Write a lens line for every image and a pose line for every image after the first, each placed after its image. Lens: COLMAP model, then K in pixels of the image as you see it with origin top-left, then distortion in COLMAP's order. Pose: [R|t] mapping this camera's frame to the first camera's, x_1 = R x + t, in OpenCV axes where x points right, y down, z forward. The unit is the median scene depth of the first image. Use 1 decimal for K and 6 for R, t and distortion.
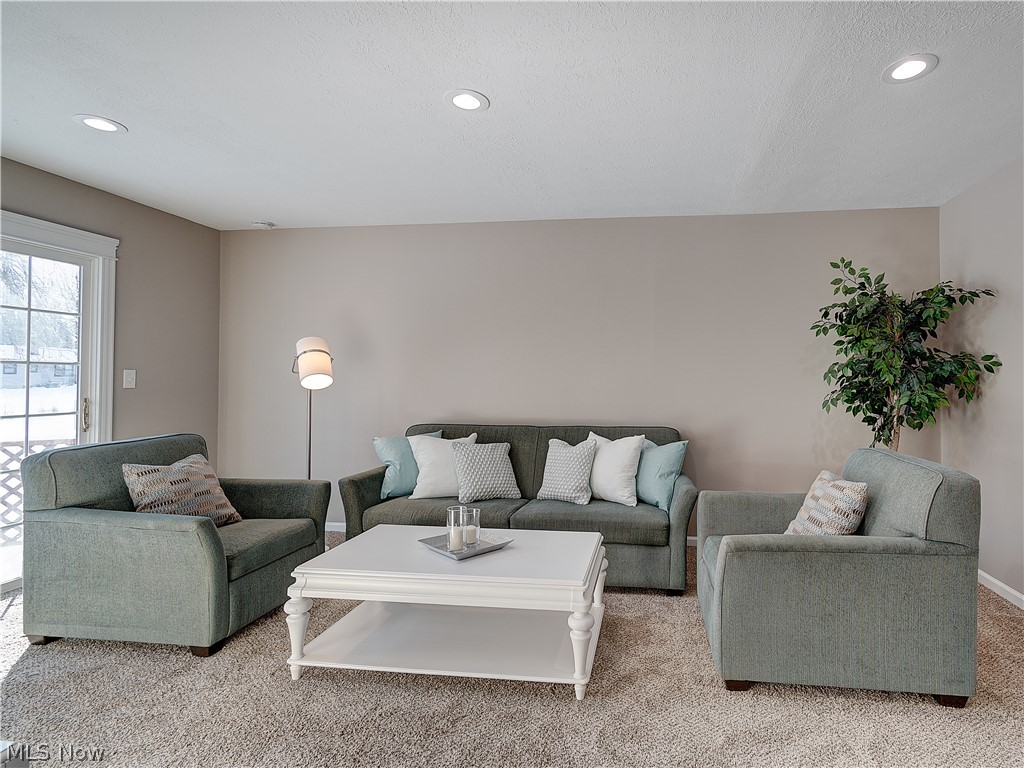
lens RADIAL K [[580.0, 0, 512.0], [0, 580.0, 364.6], [0, 0, 1]] dist [0.001490, 0.001034]
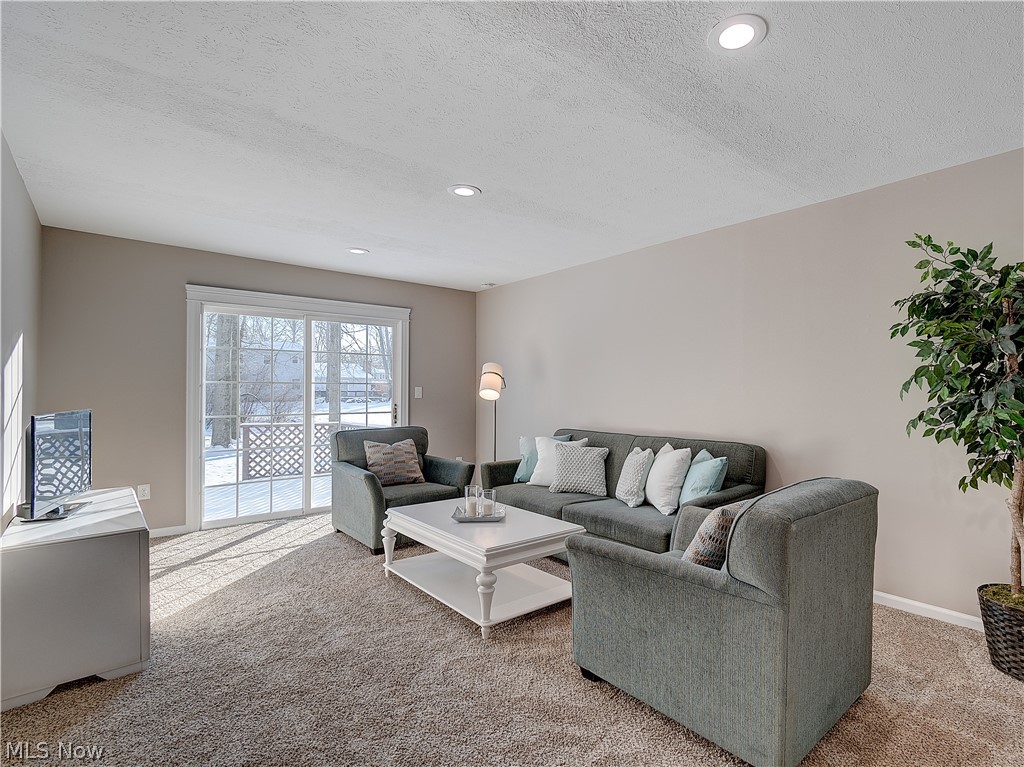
lens RADIAL K [[520.1, 0, 512.0], [0, 520.1, 383.5], [0, 0, 1]] dist [0.003009, 0.000446]
pose [[0.726390, -0.012027, -0.687177, 0.640671], [0.016768, 0.999859, 0.000226, 0.003716], [0.687078, -0.011687, 0.726490, 0.133477]]
